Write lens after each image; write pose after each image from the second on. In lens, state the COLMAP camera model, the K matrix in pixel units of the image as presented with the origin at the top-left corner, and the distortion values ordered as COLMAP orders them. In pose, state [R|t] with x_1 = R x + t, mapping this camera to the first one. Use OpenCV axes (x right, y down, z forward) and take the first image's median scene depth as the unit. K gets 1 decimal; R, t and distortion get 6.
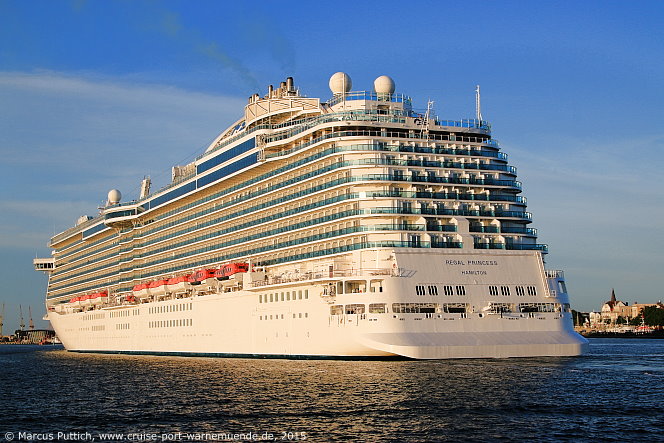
lens RADIAL K [[1183.0, 0, 335.6], [0, 1183.0, 219.8], [0, 0, 1]] dist [0.015405, 0.000000]
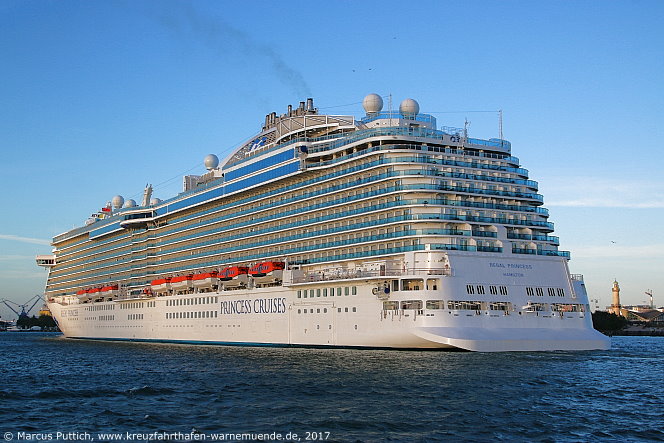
lens RADIAL K [[988.2, 0, 332.5], [0, 988.2, 225.4], [0, 0, 1]] dist [-0.009732, 0.000000]
pose [[0.995496, 0.030520, 0.089756, -0.128576], [-0.029769, 0.999510, -0.009695, 0.011430], [-0.090008, 0.006979, 0.995917, 0.083310]]
